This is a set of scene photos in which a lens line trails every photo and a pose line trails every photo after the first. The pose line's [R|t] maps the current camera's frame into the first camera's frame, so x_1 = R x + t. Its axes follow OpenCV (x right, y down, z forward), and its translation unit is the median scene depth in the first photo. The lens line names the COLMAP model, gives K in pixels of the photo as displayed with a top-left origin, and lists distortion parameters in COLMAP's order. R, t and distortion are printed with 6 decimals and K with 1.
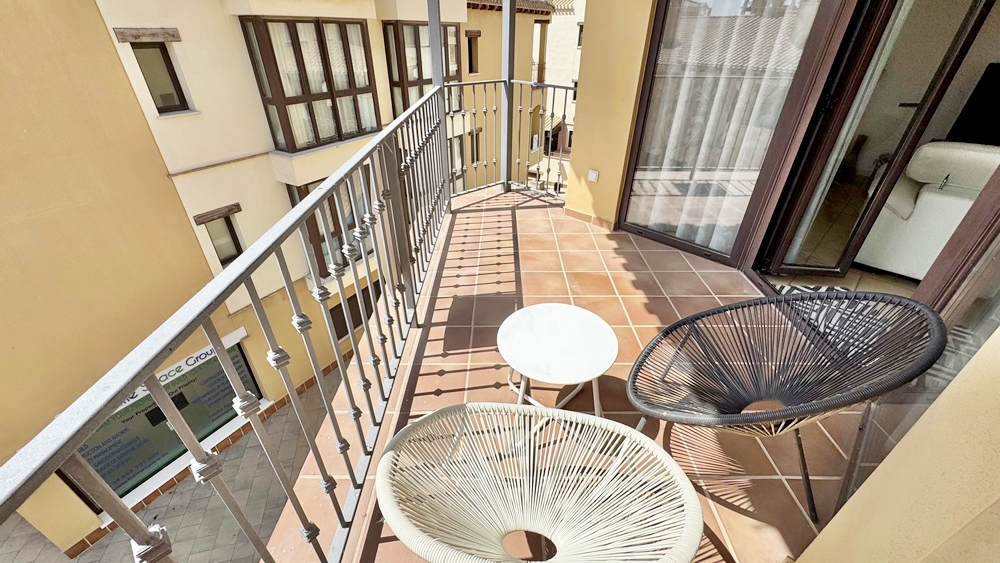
lens RADIAL K [[401.6, 0, 510.6], [0, 401.6, 284.1], [0, 0, 1]] dist [-0.001948, 0.000149]
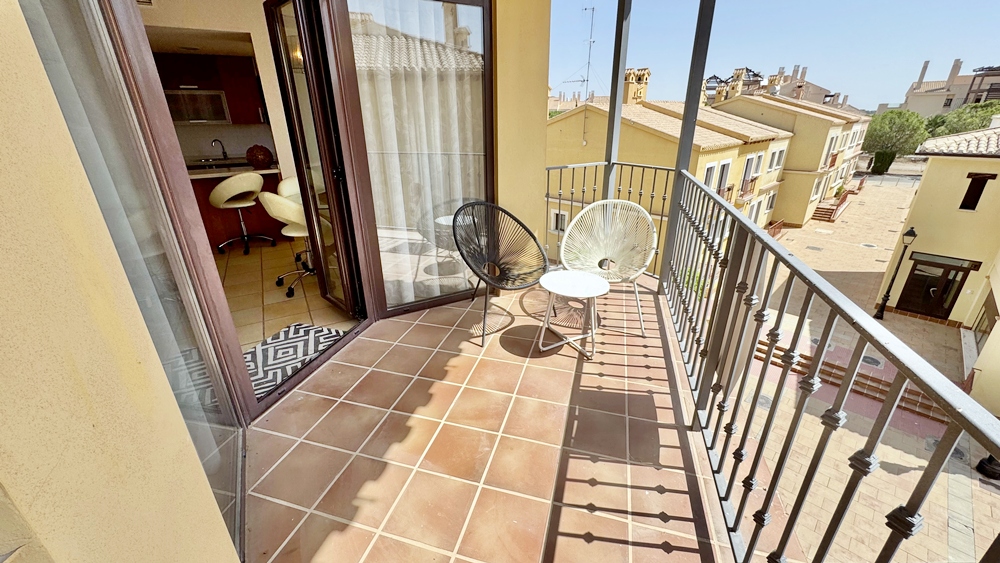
lens RADIAL K [[401.6, 0, 508.5], [0, 401.6, 280.8], [0, 0, 1]] dist [-0.001948, 0.000149]
pose [[-0.962547, -0.105207, 0.249871, -0.028205], [0.142027, 0.589383, 0.795271, -0.767751], [-0.230938, 0.800974, -0.552366, 1.204634]]
